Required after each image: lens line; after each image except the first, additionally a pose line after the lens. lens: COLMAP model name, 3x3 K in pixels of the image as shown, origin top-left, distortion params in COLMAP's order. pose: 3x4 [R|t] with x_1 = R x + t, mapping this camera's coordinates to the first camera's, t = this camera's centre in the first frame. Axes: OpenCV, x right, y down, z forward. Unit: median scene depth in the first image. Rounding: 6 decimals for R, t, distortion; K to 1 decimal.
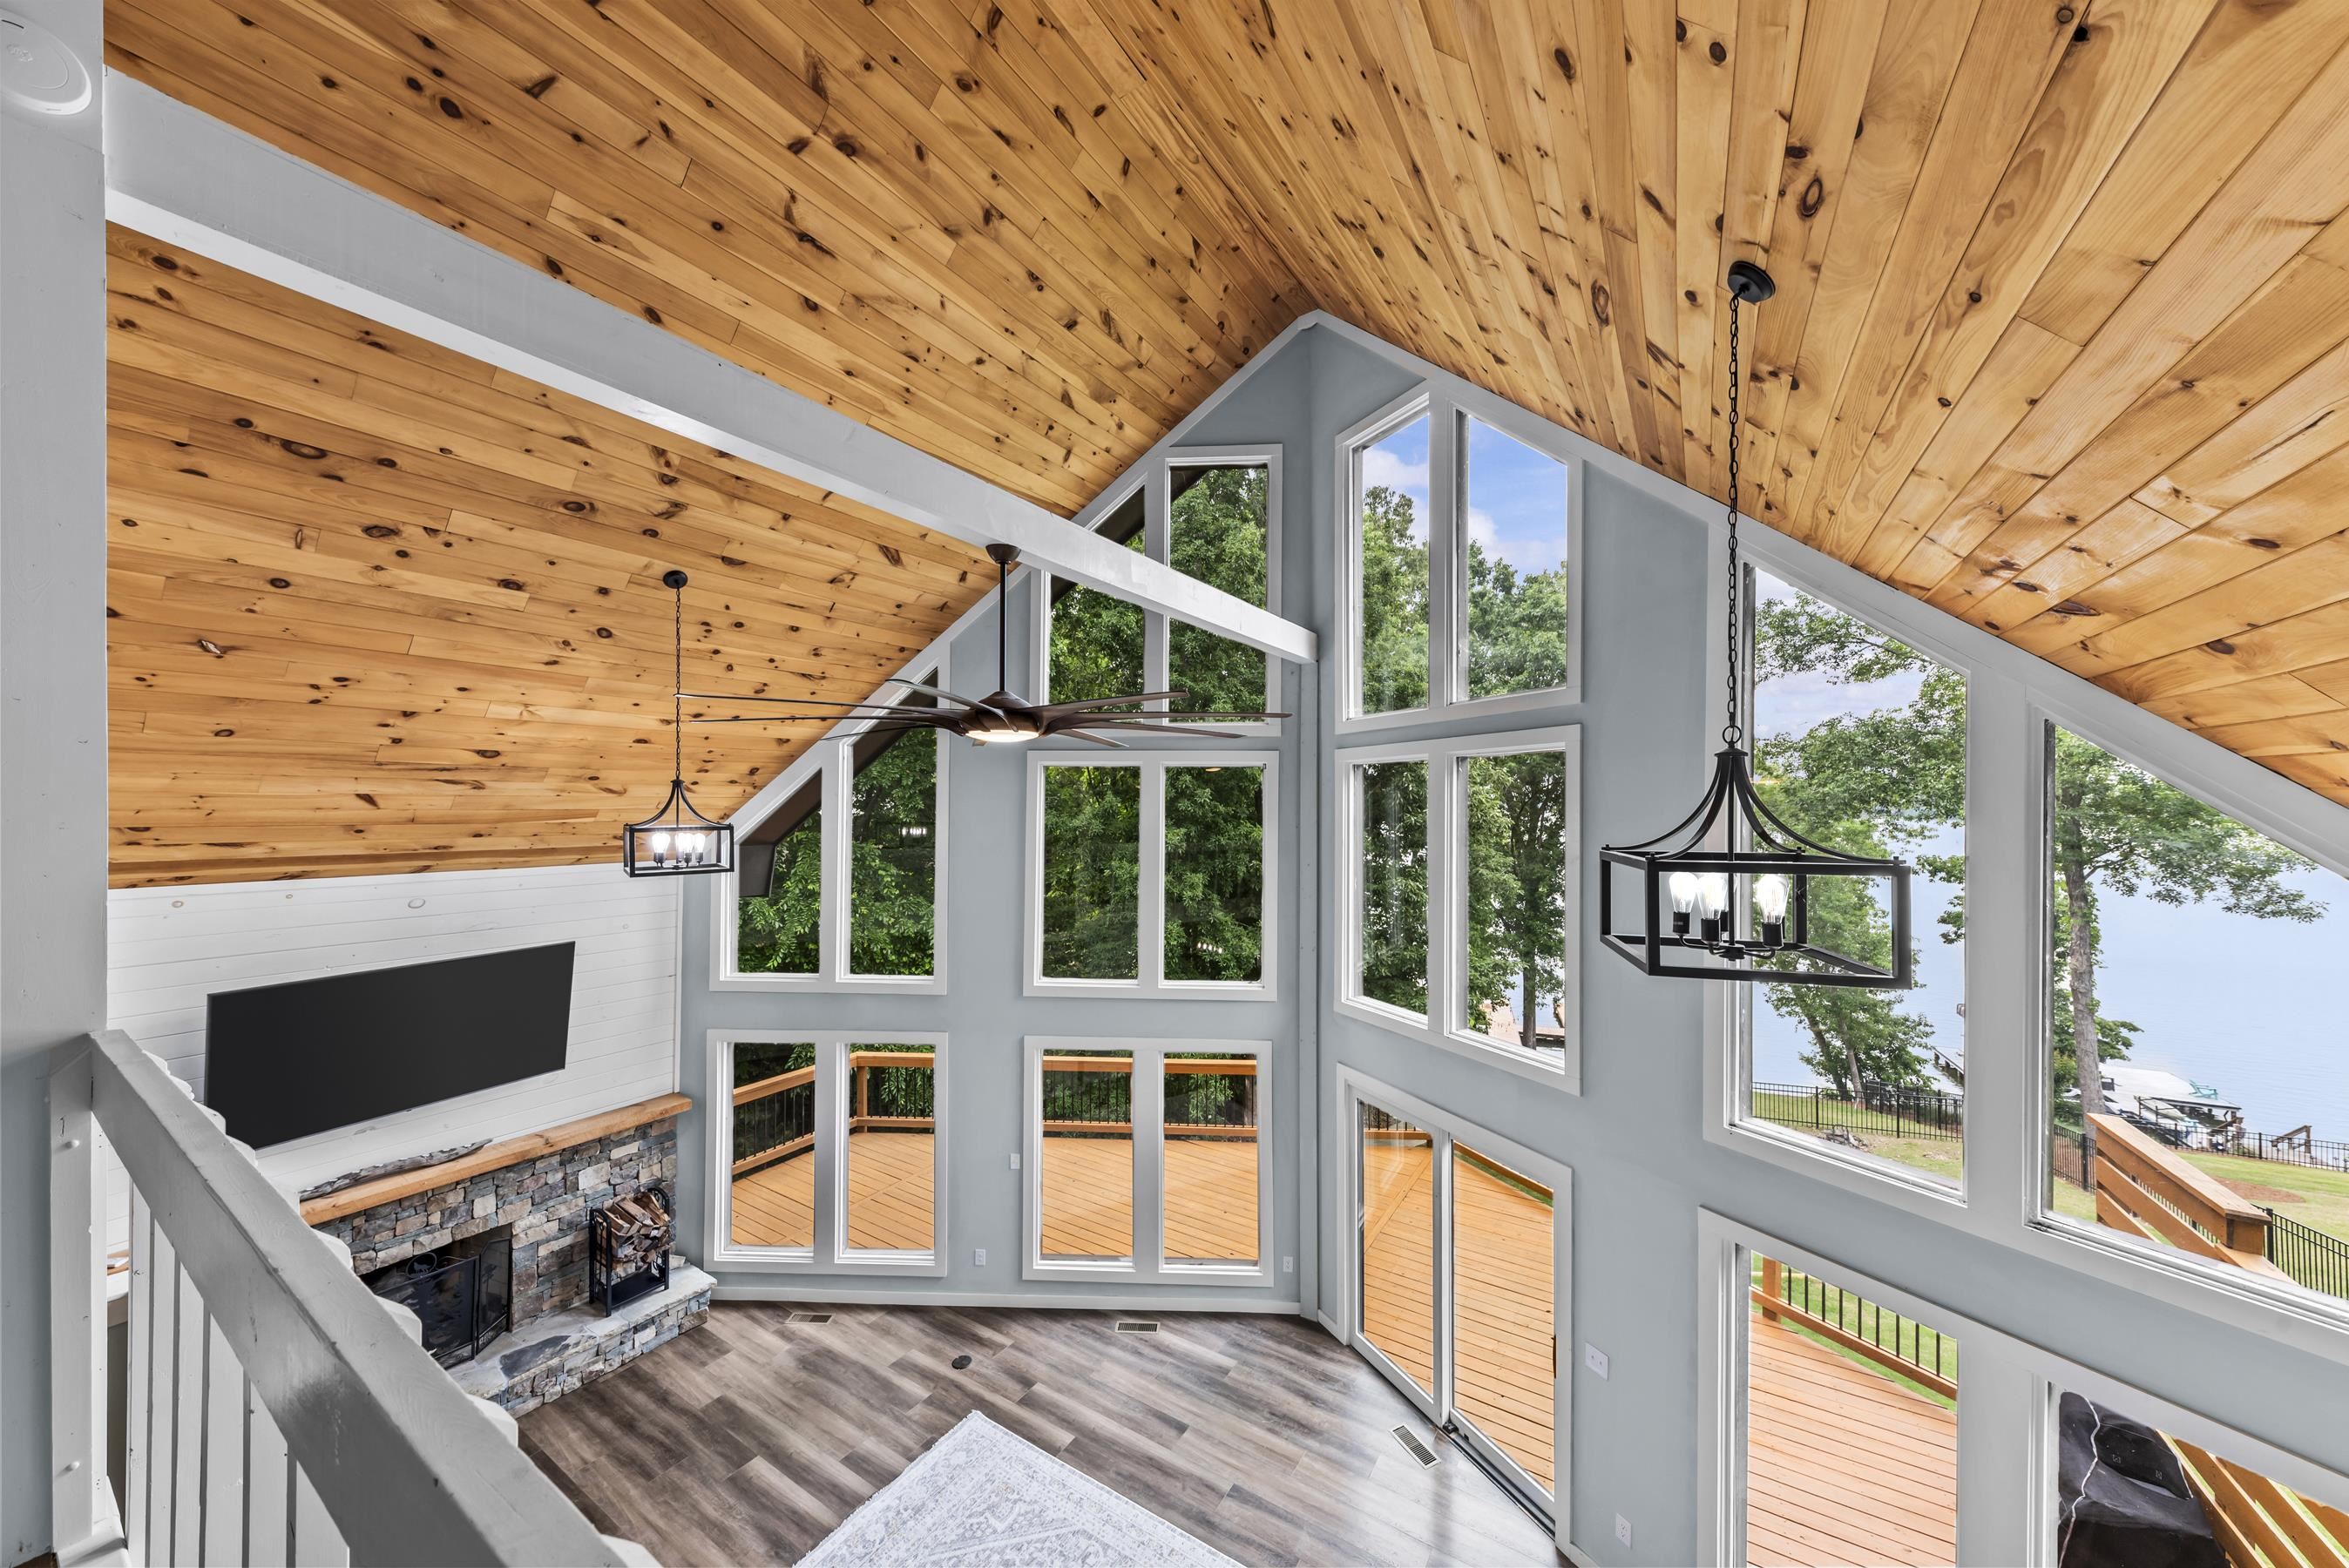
lens RADIAL K [[817.3, 0, 1194.8], [0, 817.3, 797.5], [0, 0, 1]] dist [0.011263, -0.000439]
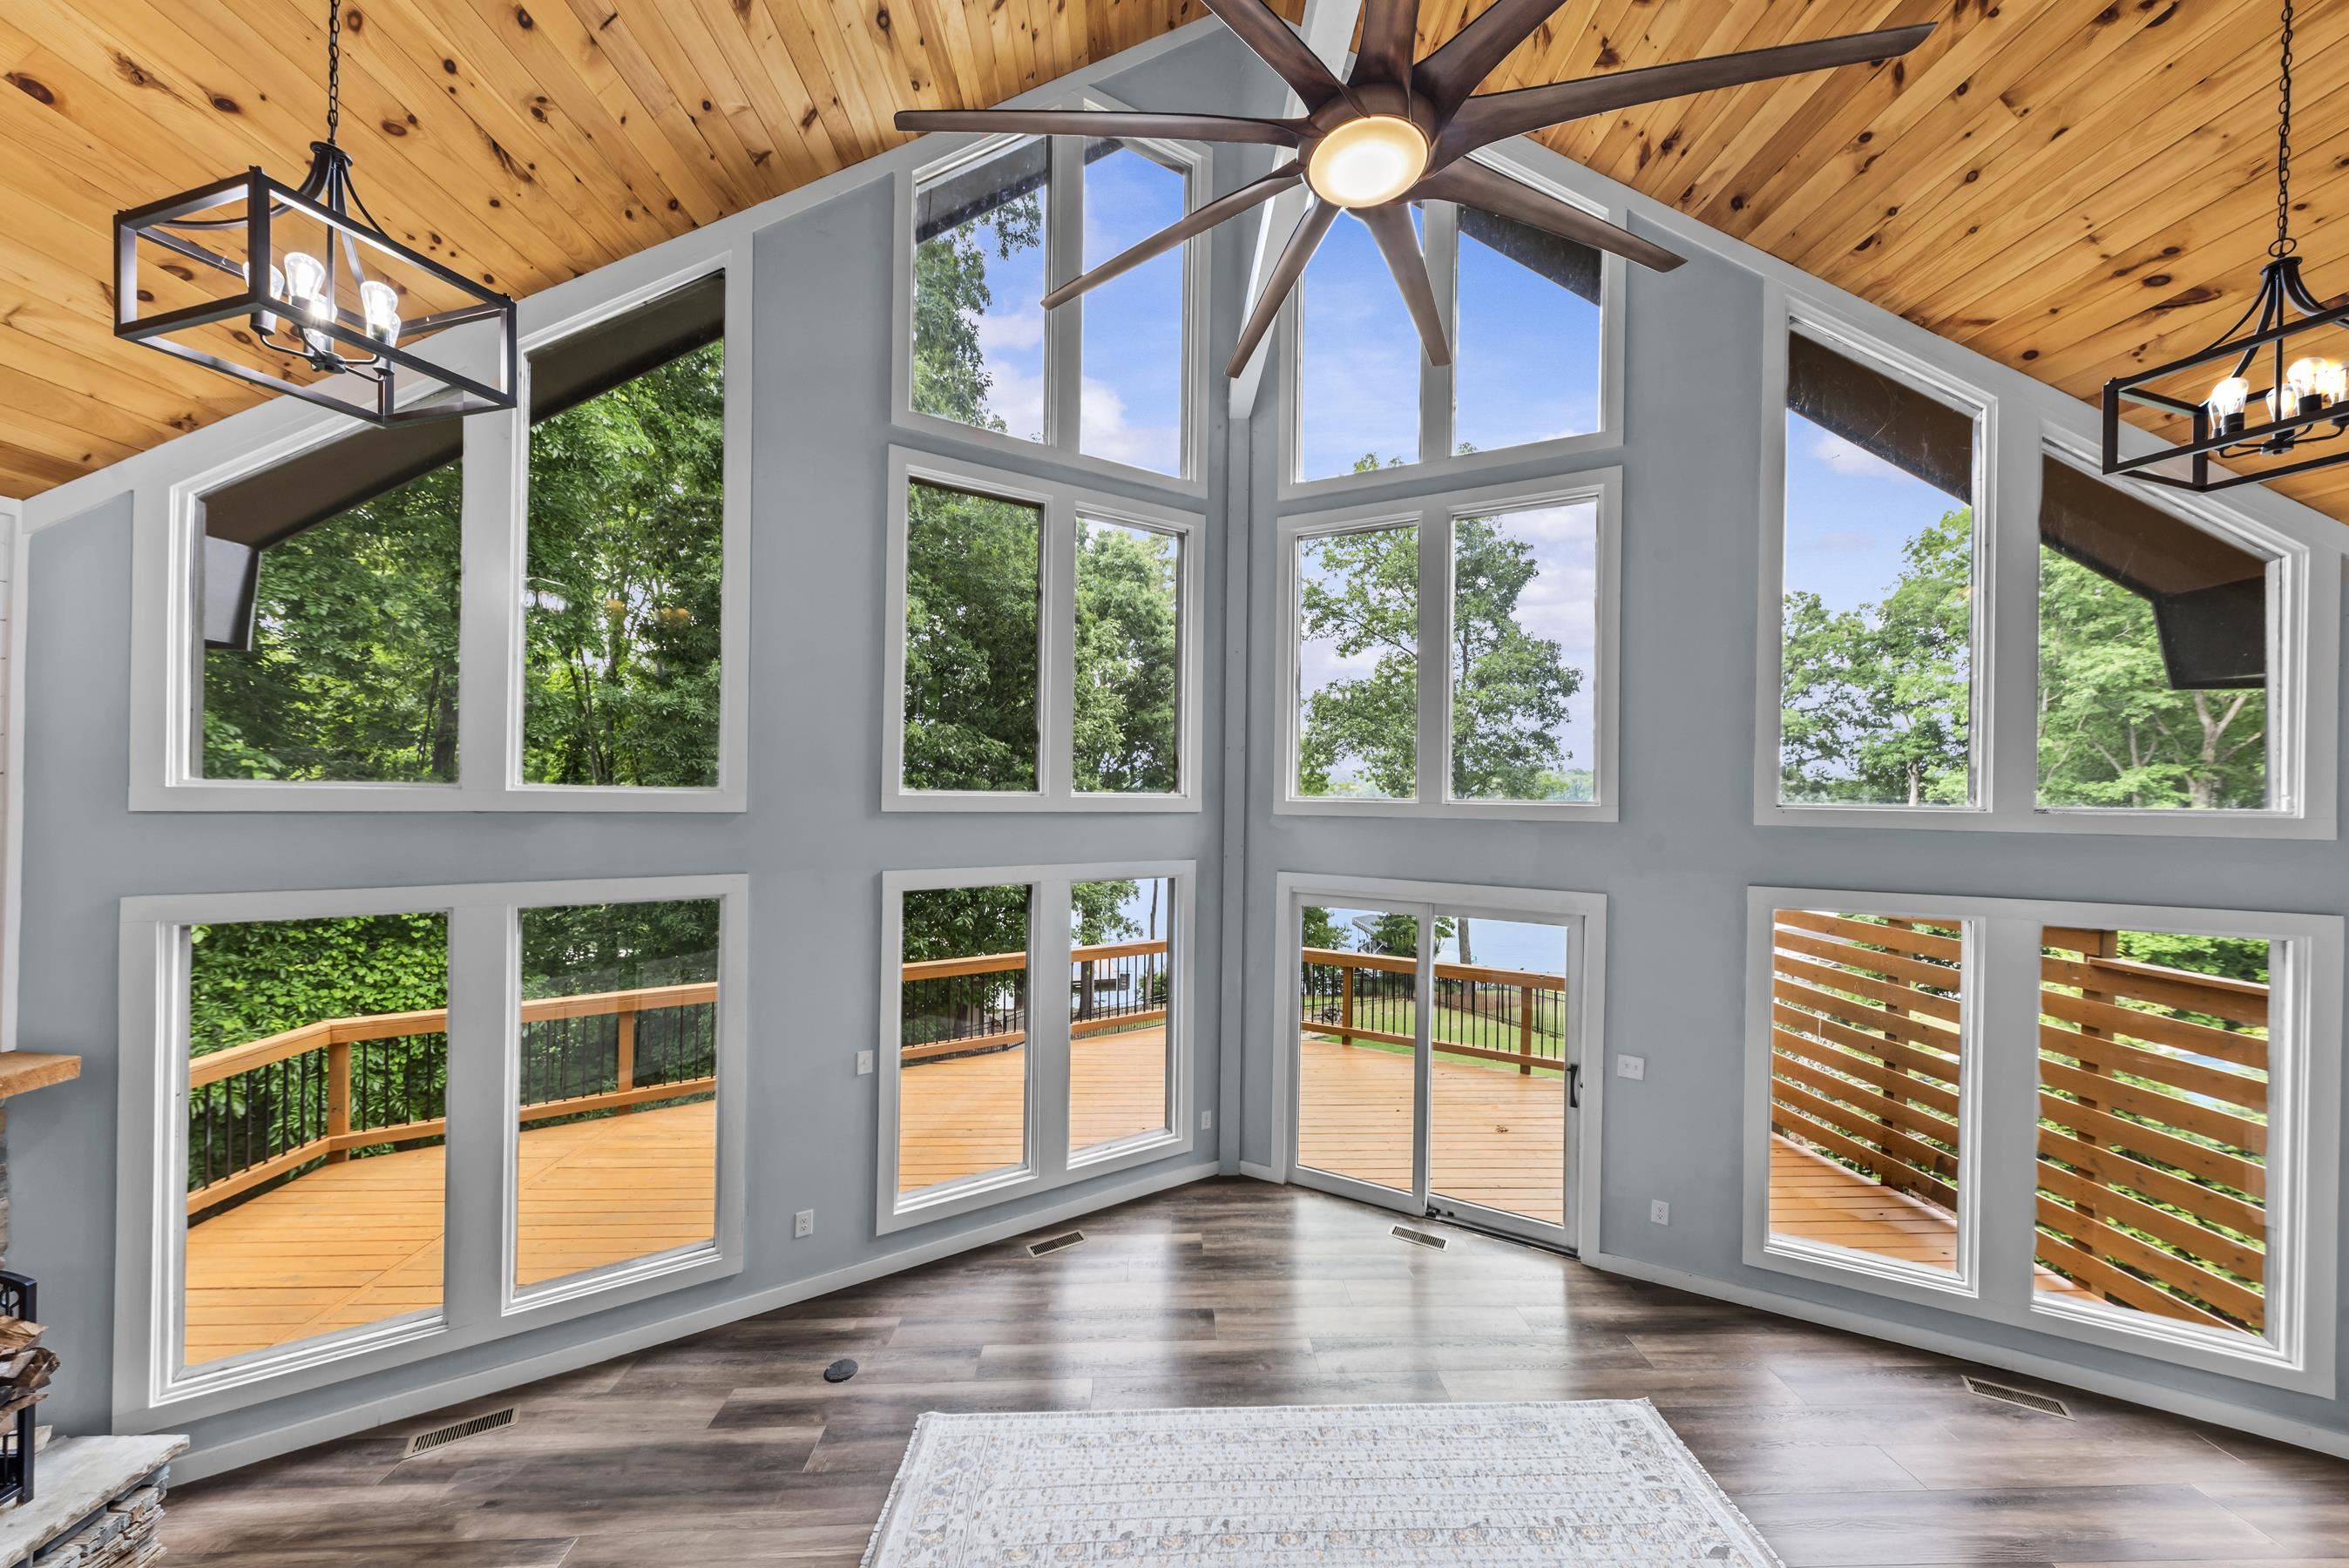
lens RADIAL K [[817.3, 0, 1184.4], [0, 817.3, 796.6], [0, 0, 1]] dist [0.011263, -0.000439]
pose [[0.815561, 0.007090, 0.578628, -0.394946], [-0.013067, 0.999896, 0.006166, 0.223937], [-0.578524, -0.012590, 0.815568, 0.316880]]
